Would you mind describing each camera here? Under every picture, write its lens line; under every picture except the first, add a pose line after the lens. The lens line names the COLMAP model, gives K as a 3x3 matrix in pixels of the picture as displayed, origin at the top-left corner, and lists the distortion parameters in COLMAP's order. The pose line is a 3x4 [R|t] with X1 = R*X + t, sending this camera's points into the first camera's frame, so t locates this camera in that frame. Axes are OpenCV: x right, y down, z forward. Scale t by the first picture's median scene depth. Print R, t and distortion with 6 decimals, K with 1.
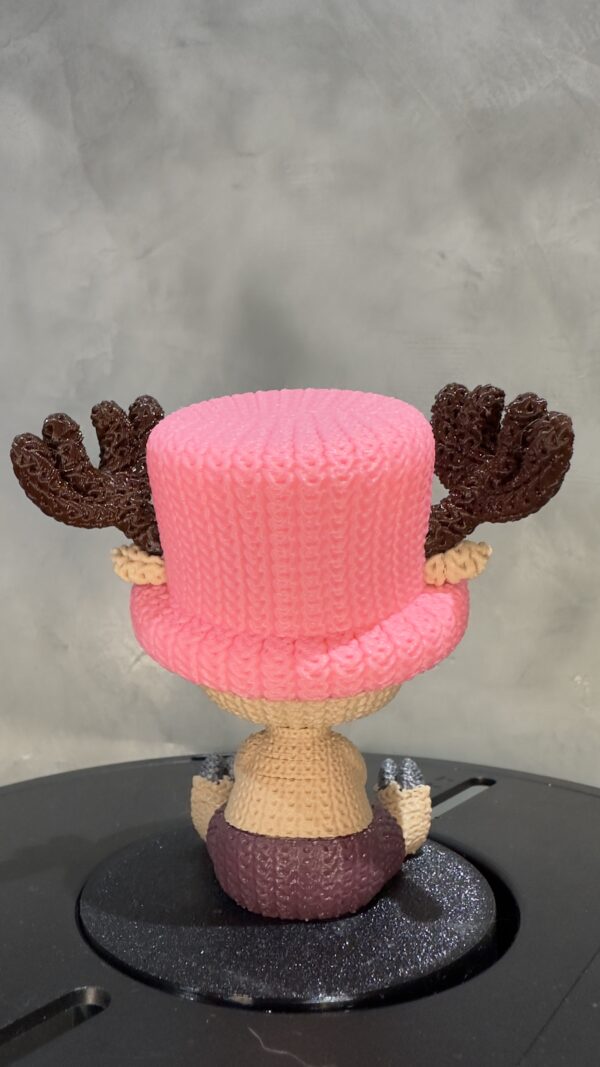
lens RADIAL K [[777.3, 0, 246.6], [0, 777.3, 503.5], [0, 0, 1]] dist [-0.001667, -0.004039]
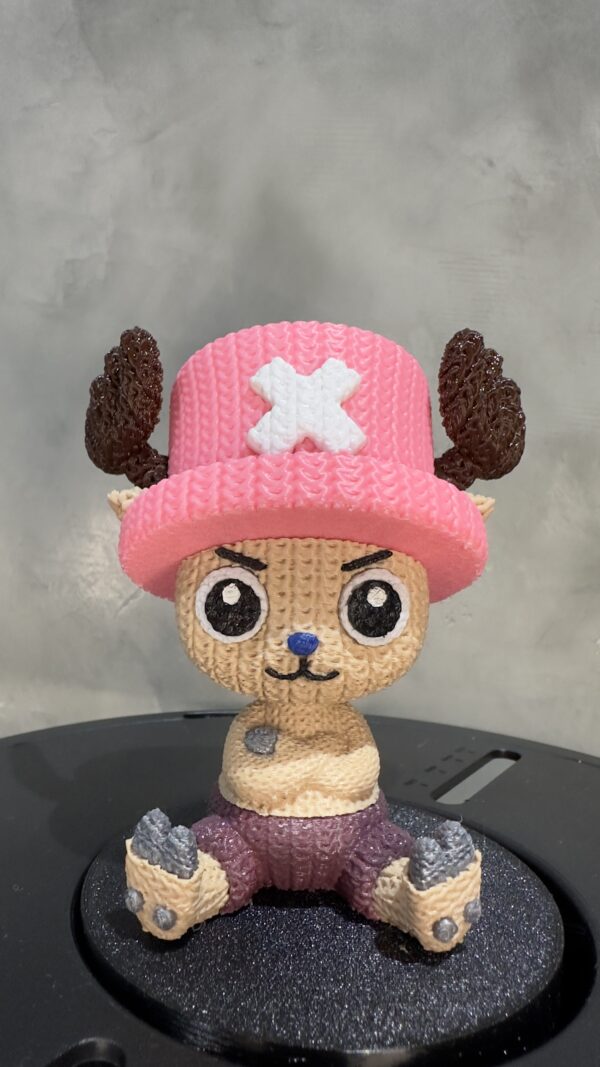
lens RADIAL K [[771.3, 0, 243.9], [0, 771.3, 504.6], [0, 0, 1]] dist [0.001067, 0.001541]
pose [[0.997771, 0.044825, 0.049442, -0.051406], [-0.049177, 0.994669, 0.090639, -0.000965], [-0.045116, -0.092869, 0.994656, 0.112967]]
